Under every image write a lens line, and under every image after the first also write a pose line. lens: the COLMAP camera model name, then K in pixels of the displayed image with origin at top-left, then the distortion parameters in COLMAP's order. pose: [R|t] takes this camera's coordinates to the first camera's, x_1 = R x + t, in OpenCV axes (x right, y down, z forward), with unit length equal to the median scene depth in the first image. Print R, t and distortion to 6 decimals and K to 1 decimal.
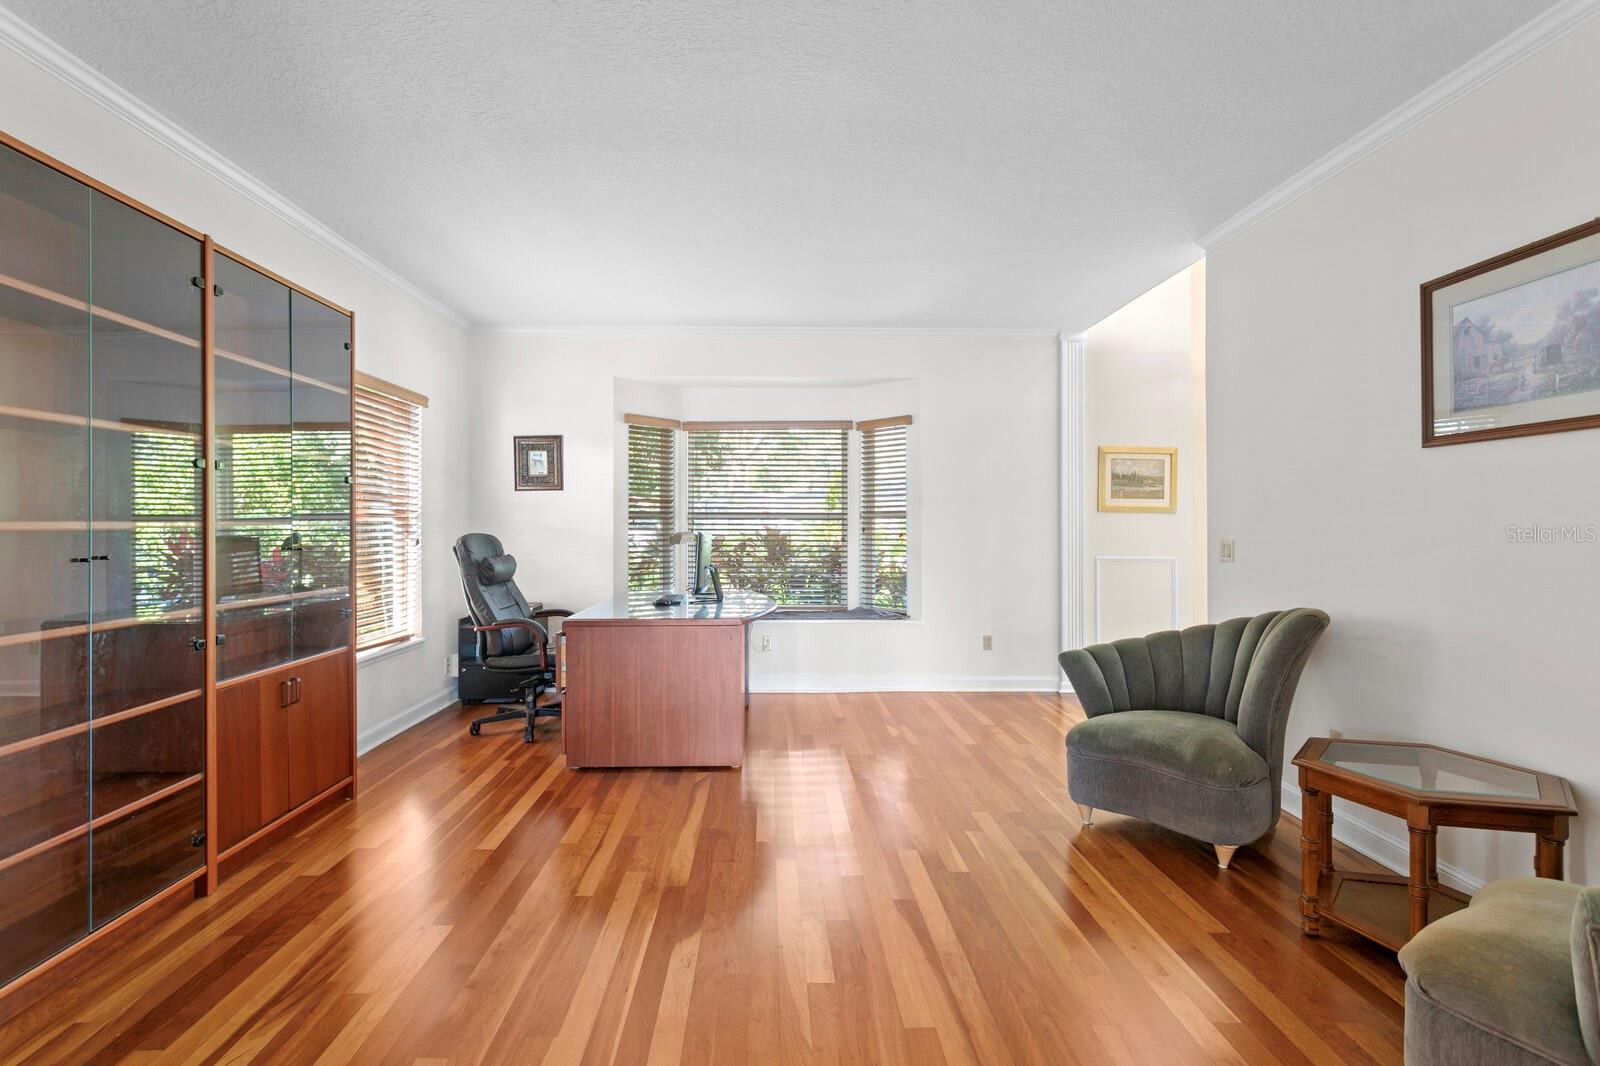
lens RADIAL K [[760.9, 0, 774.7], [0, 760.9, 528.6], [0, 0, 1]] dist [0.002604, 0.000388]
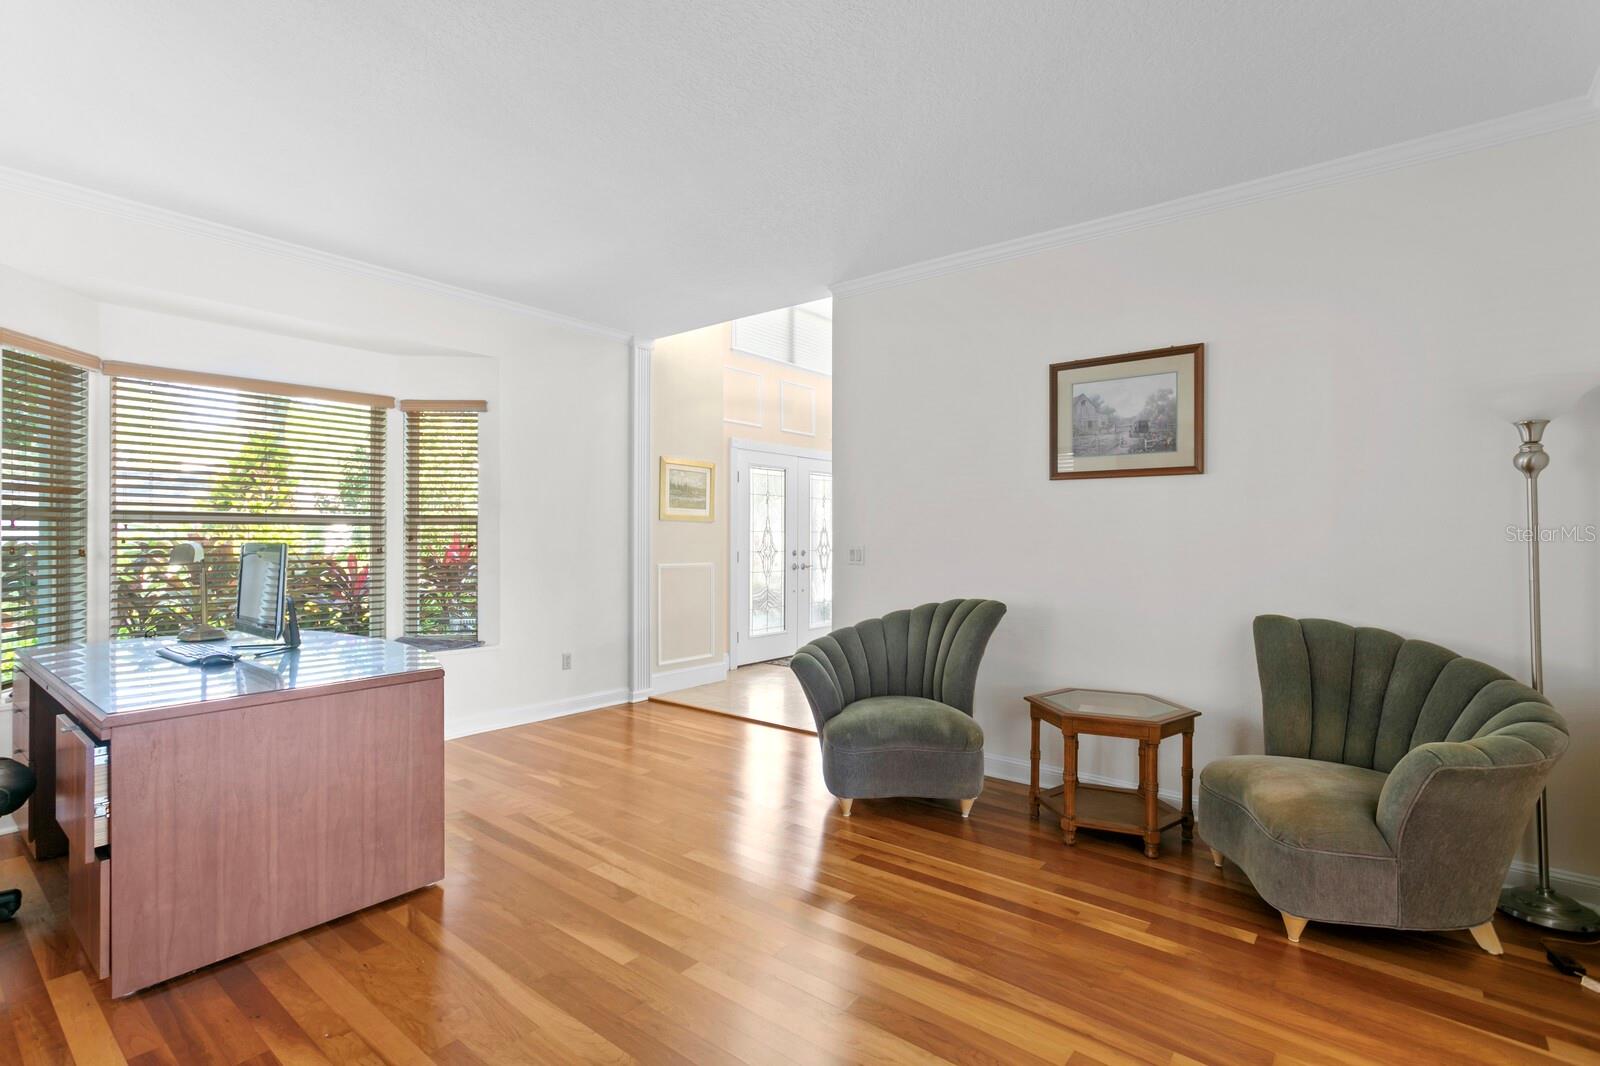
lens RADIAL K [[760.9, 0, 777.5], [0, 760.9, 540.0], [0, 0, 1]] dist [0.002604, 0.000388]
pose [[0.647185, -0.004840, 0.762317, -0.393348], [-0.000205, 0.999979, 0.006523, -0.002968], [-0.762333, -0.004378, 0.647170, 0.333950]]
